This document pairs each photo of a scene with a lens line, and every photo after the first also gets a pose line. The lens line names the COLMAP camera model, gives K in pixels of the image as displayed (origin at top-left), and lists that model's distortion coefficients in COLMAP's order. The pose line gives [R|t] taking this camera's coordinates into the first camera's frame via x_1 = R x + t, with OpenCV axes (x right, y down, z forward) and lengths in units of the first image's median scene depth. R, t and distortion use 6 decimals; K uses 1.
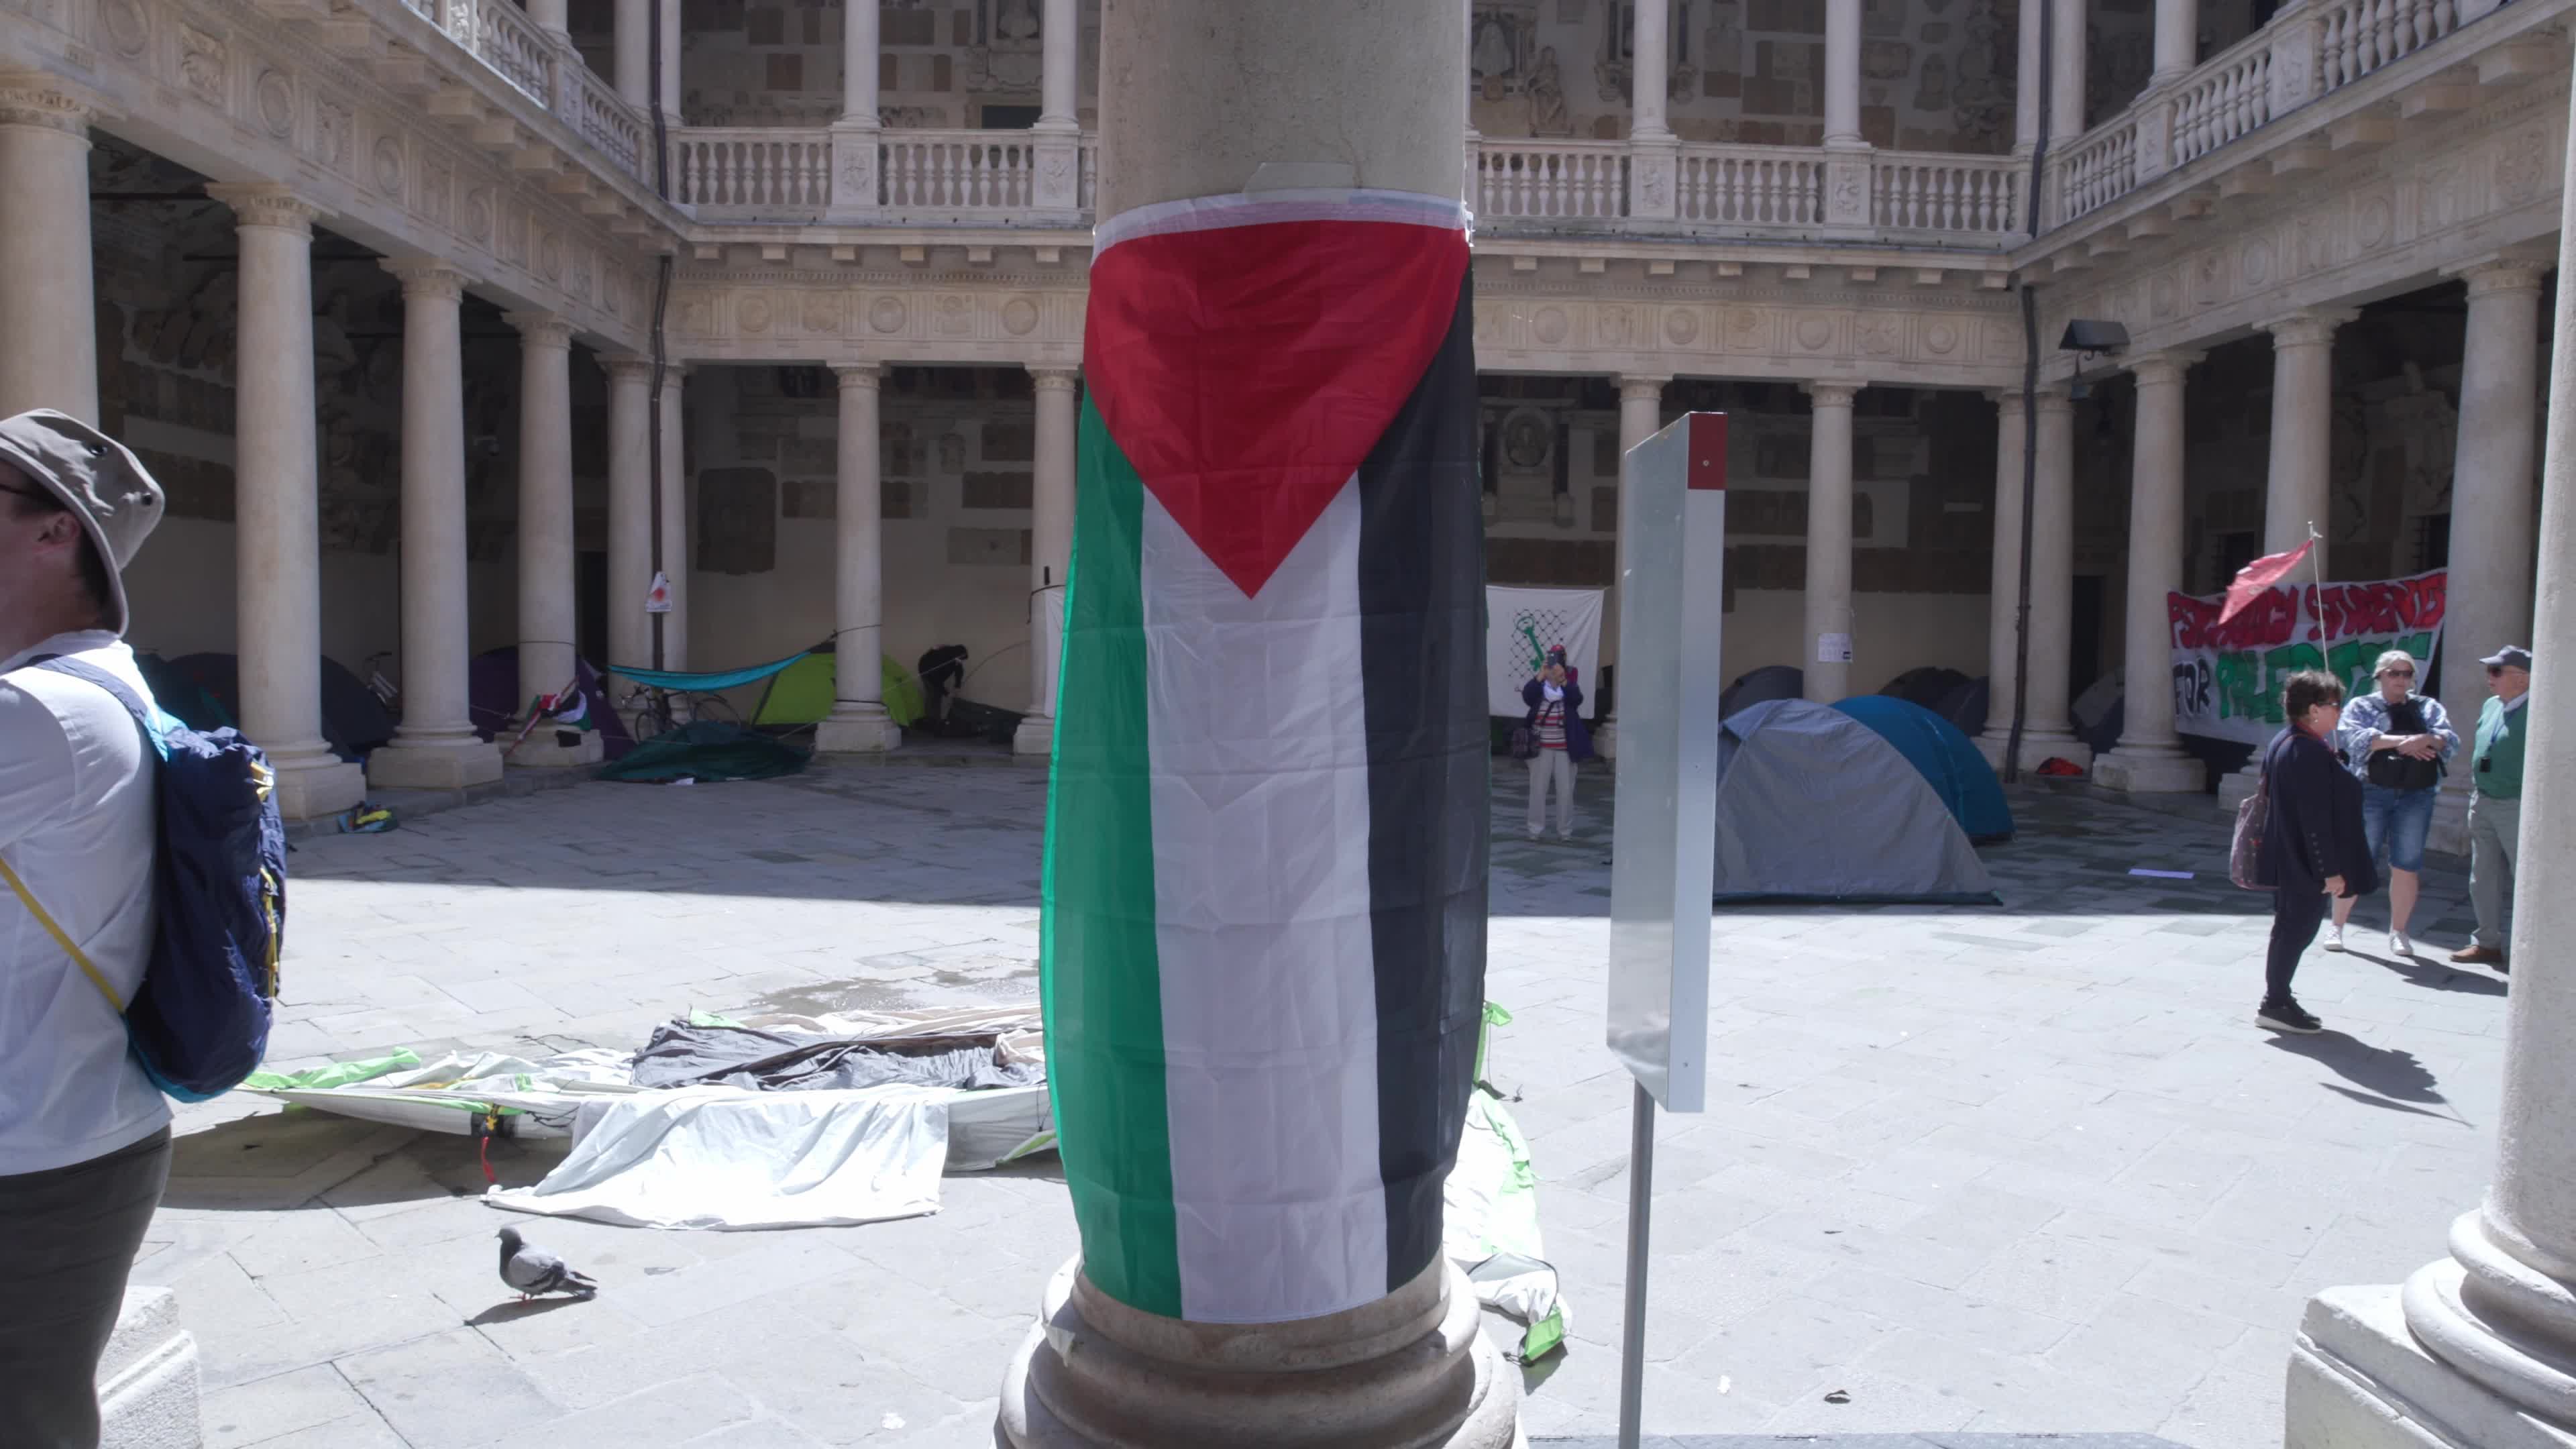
lens RADIAL K [[1622.4, 0, 1279.6], [0, 1622.4, 727.1], [0, 0, 1]] dist [-0.055533, 0.025040]
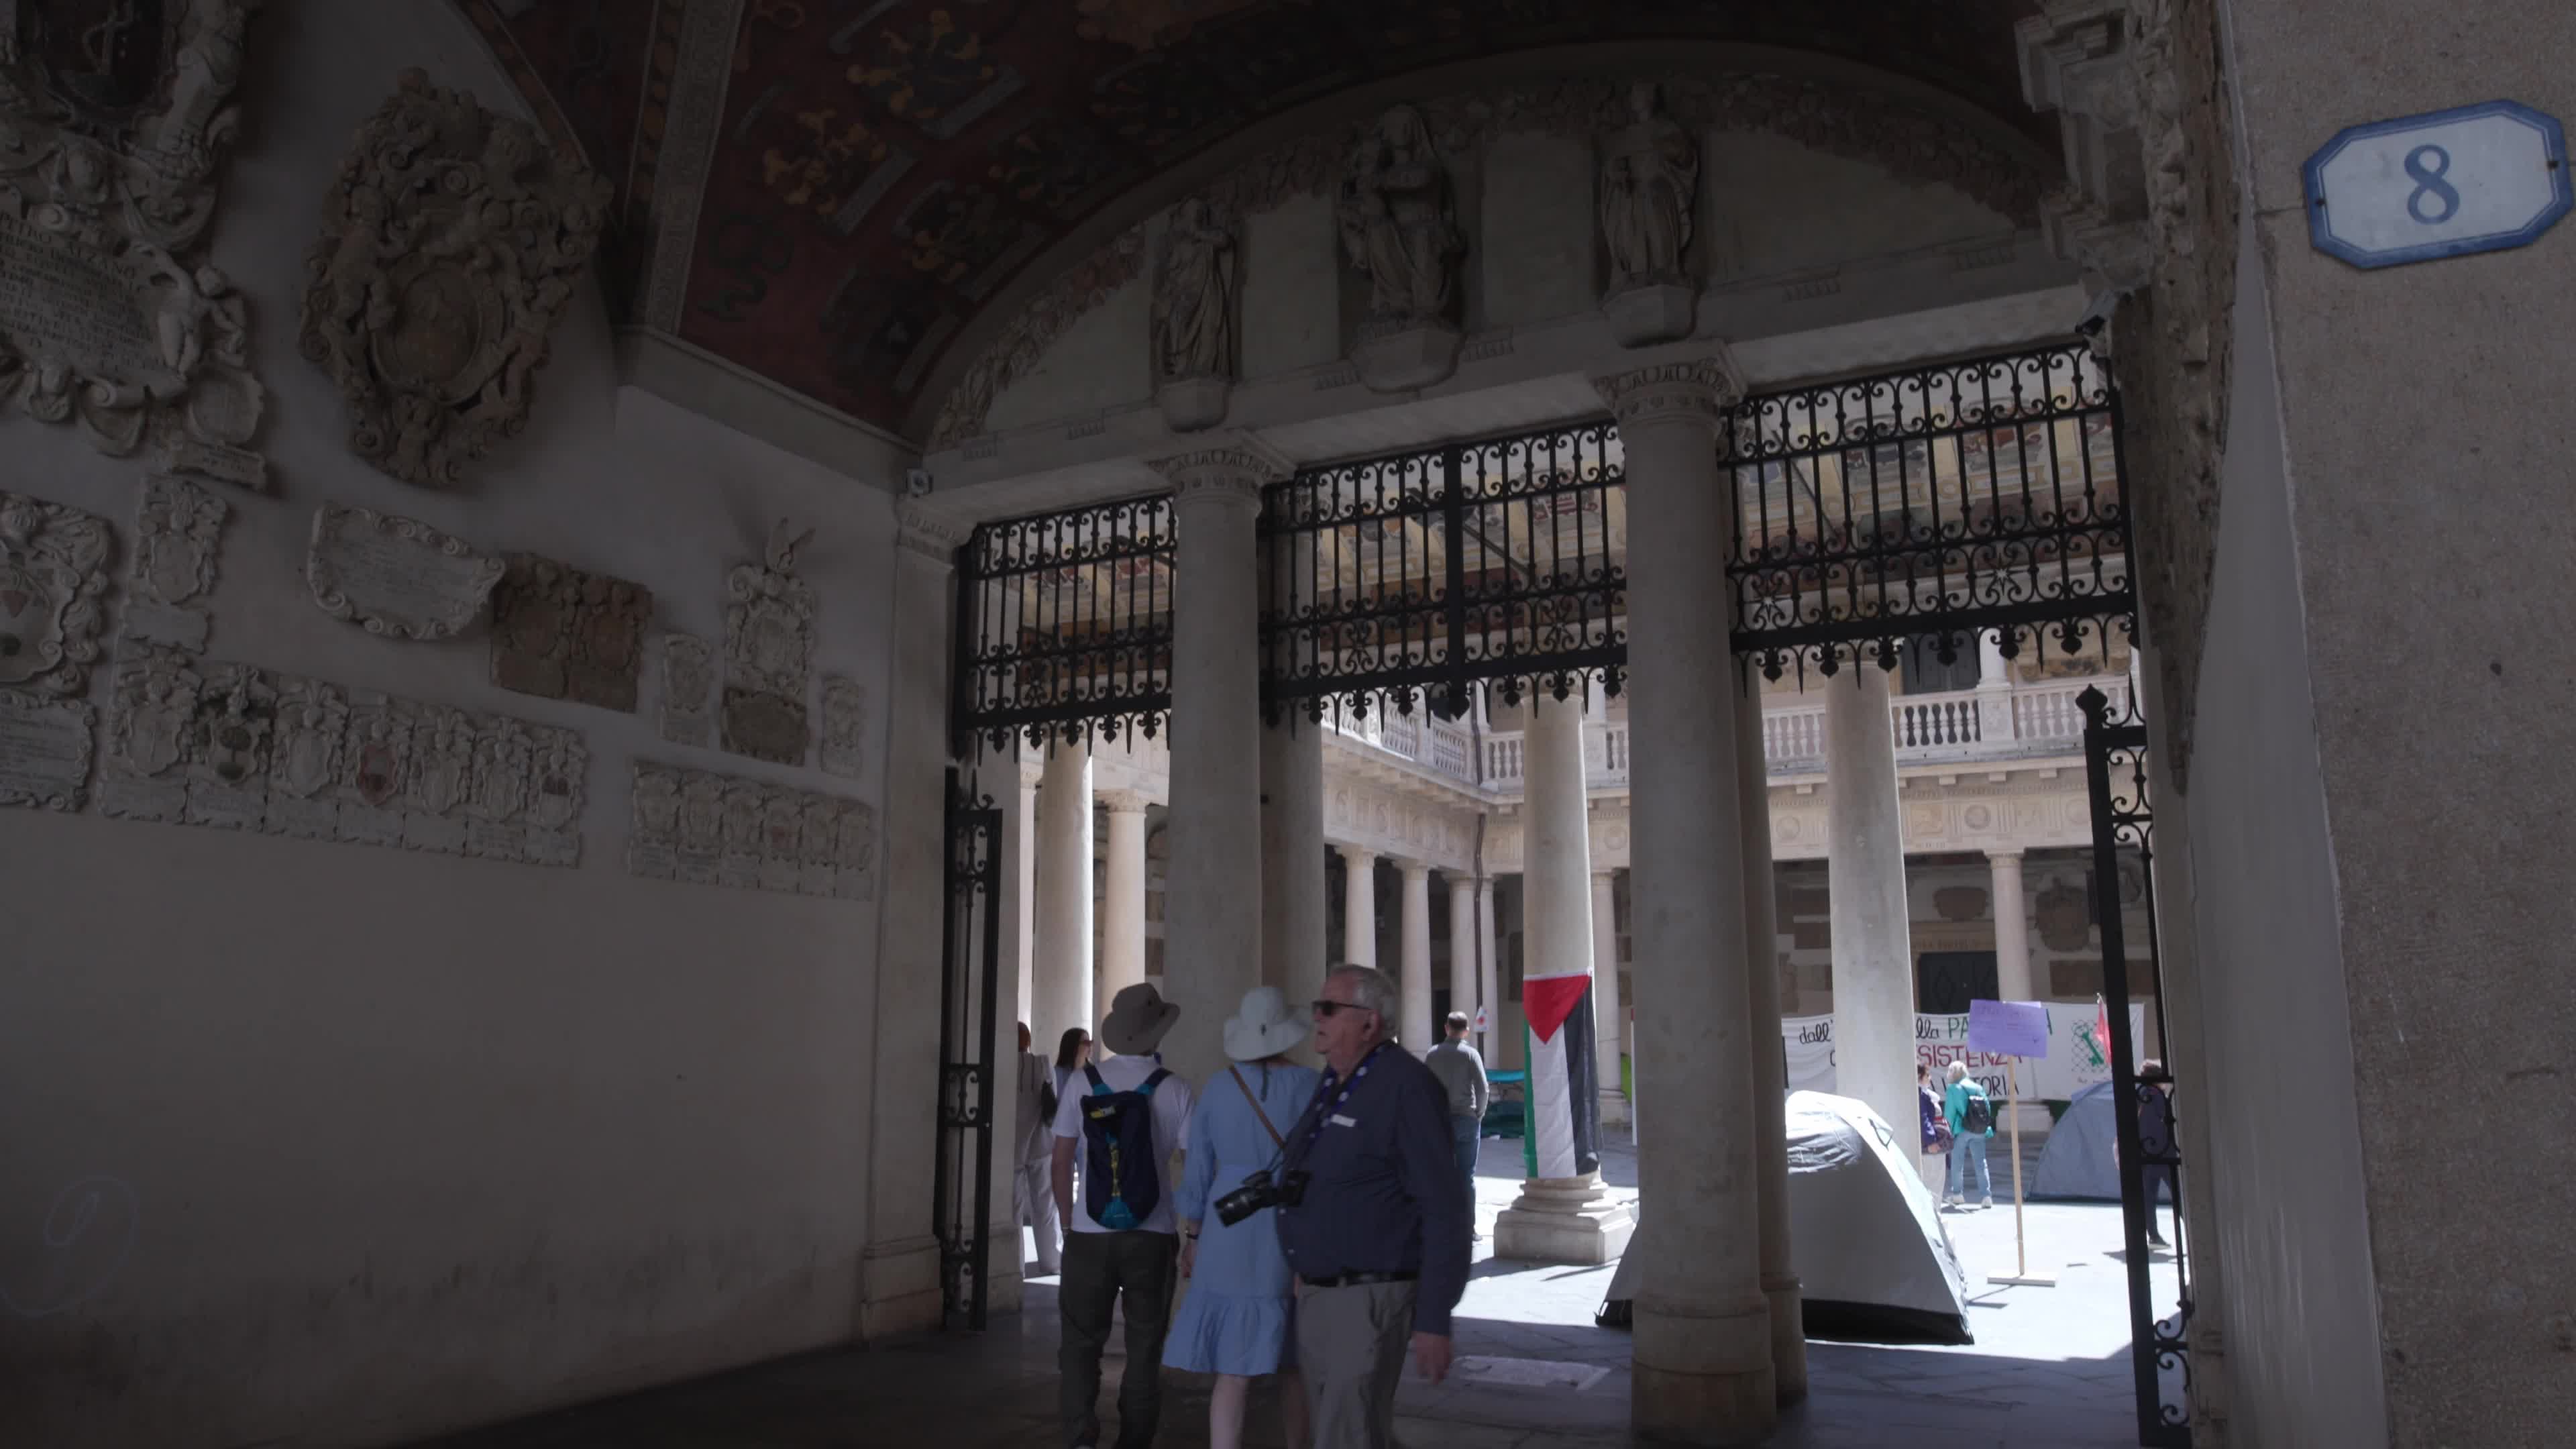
lens RADIAL K [[1622.4, 0, 1279.6], [0, 1622.4, 727.1], [0, 0, 1]] dist [-0.055533, 0.025040]
pose [[0.875422, -0.098824, -0.473150, 0.228252], [-0.020283, 0.970504, -0.240229, 0.025242], [0.482934, 0.219899, 0.847596, -0.522574]]
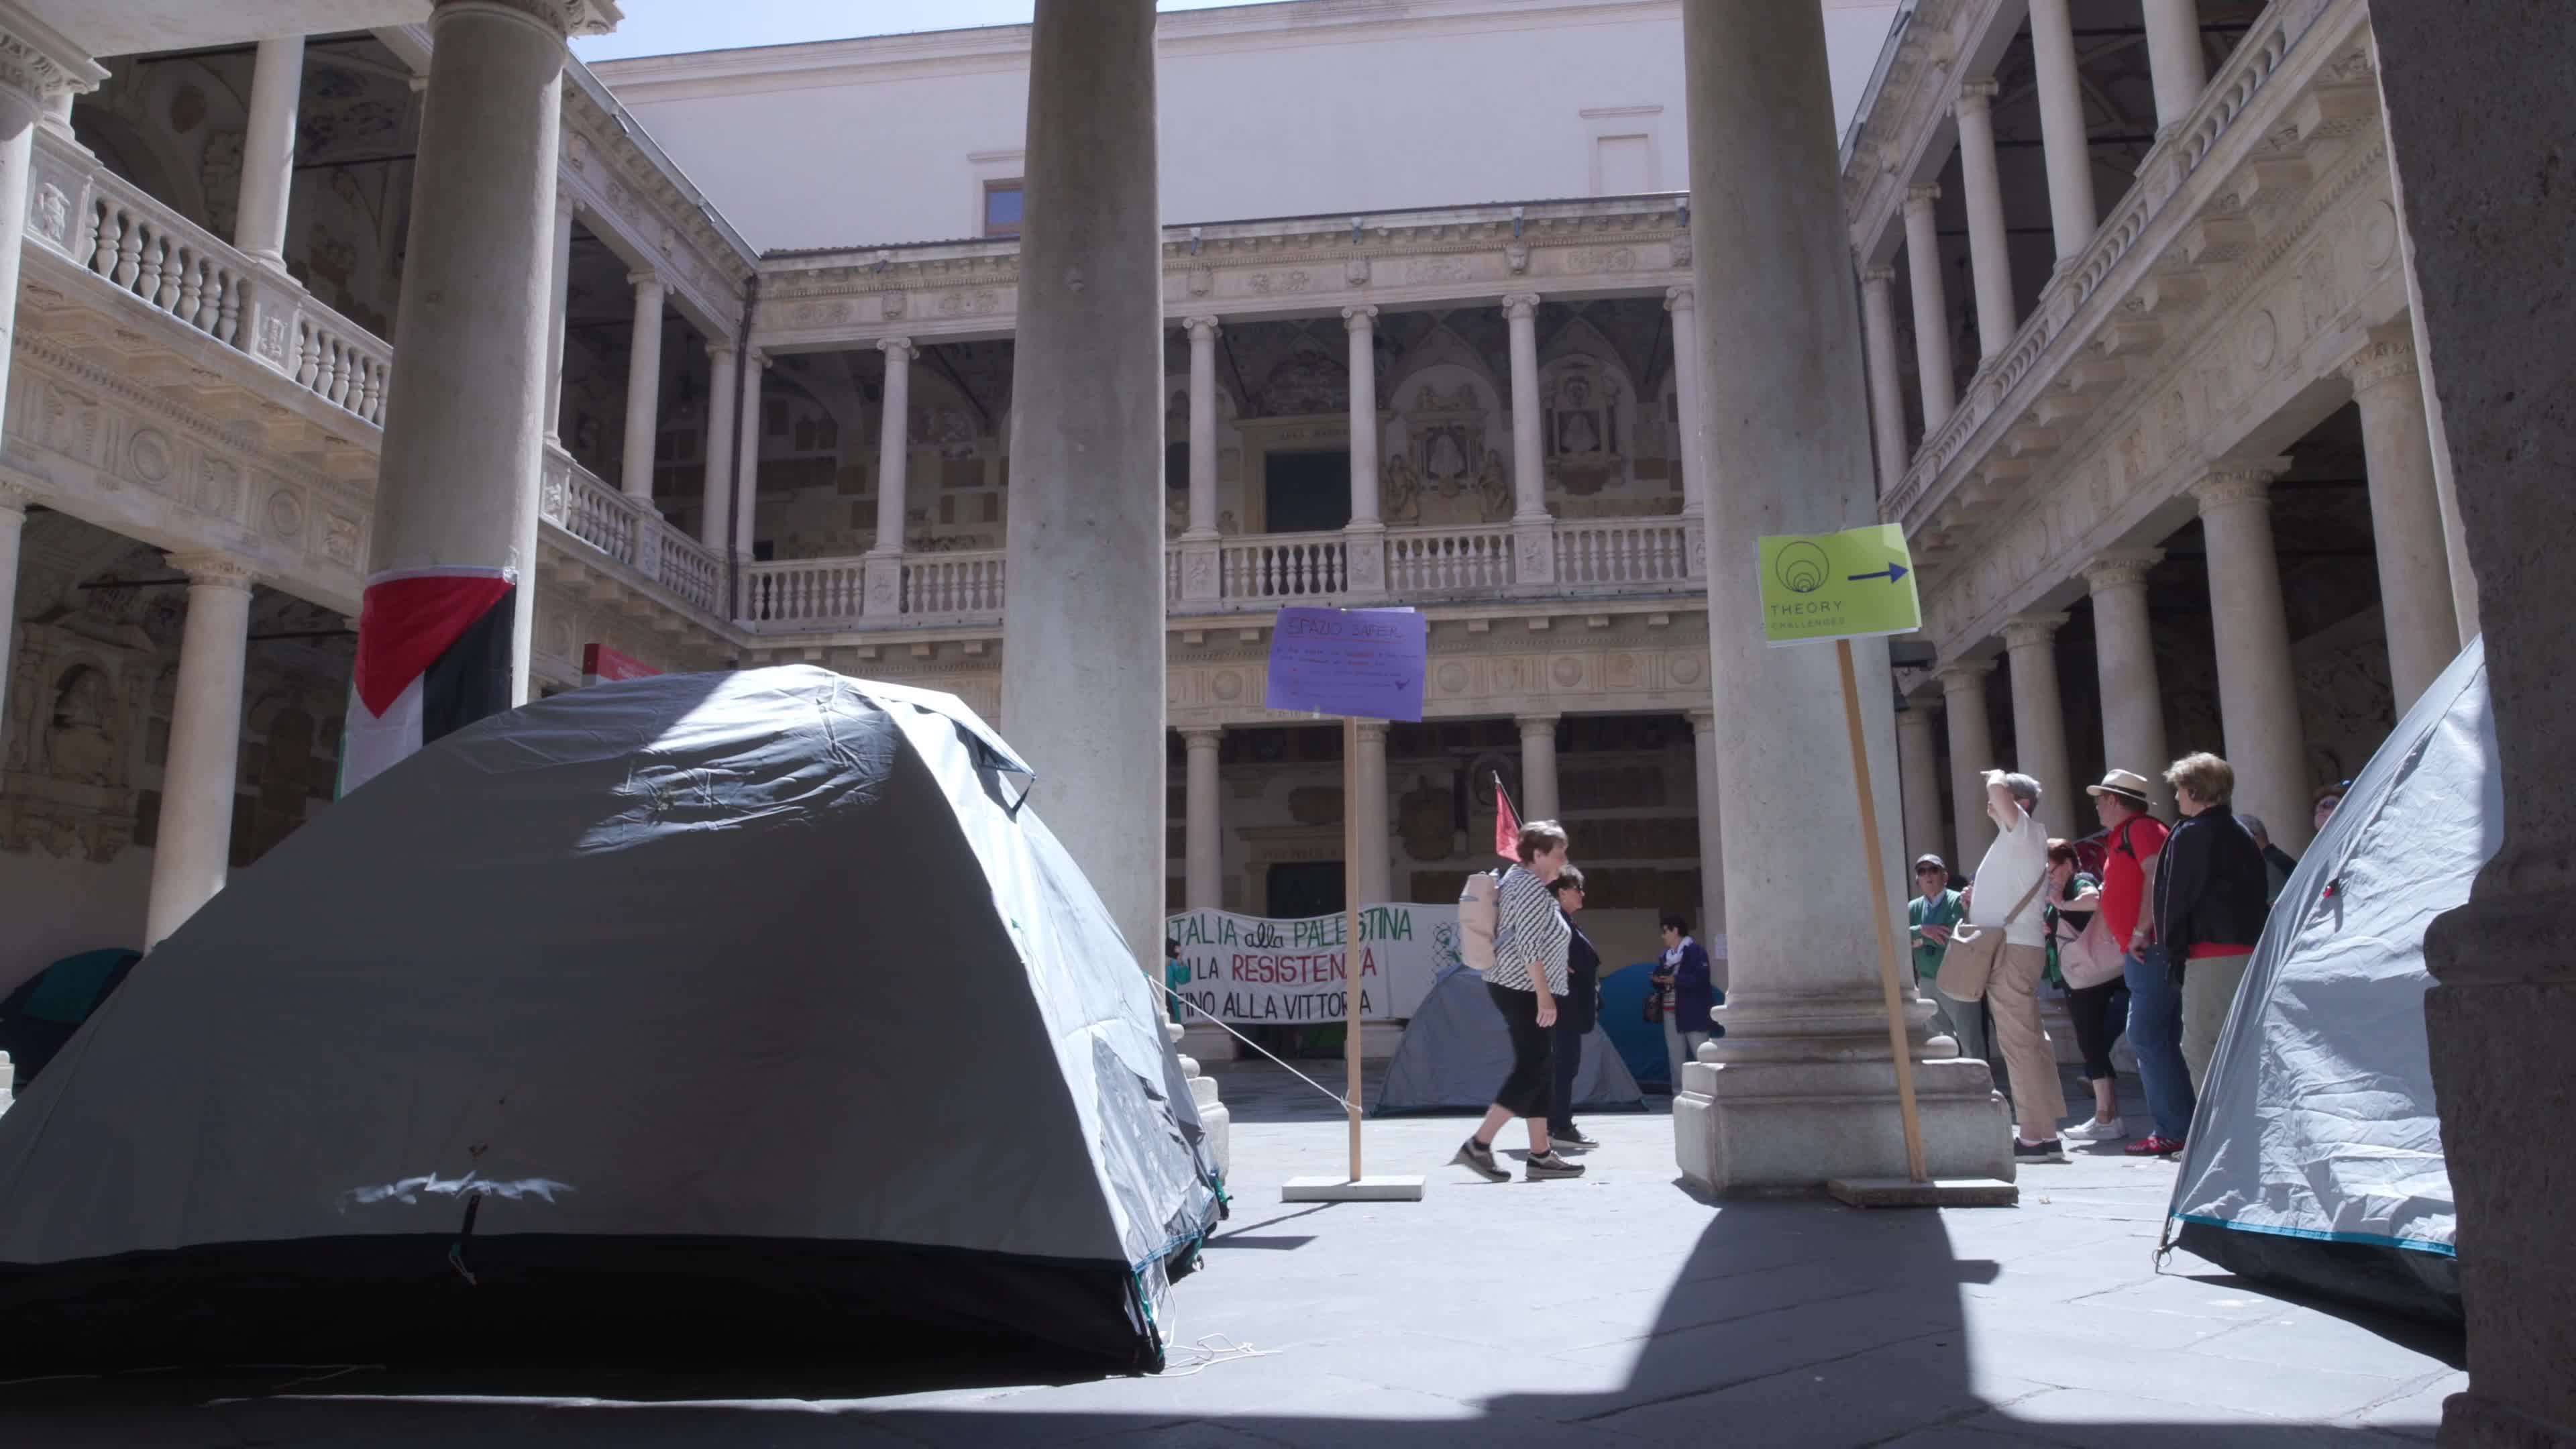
lens RADIAL K [[1622.4, 0, 1279.6], [0, 1622.4, 727.1], [0, 0, 1]] dist [-0.055533, 0.025040]
pose [[0.990180, -0.052529, -0.129553, 0.196898], [0.020277, 0.970887, -0.238679, 0.063760], [0.138319, 0.233708, 0.962418, -0.137798]]
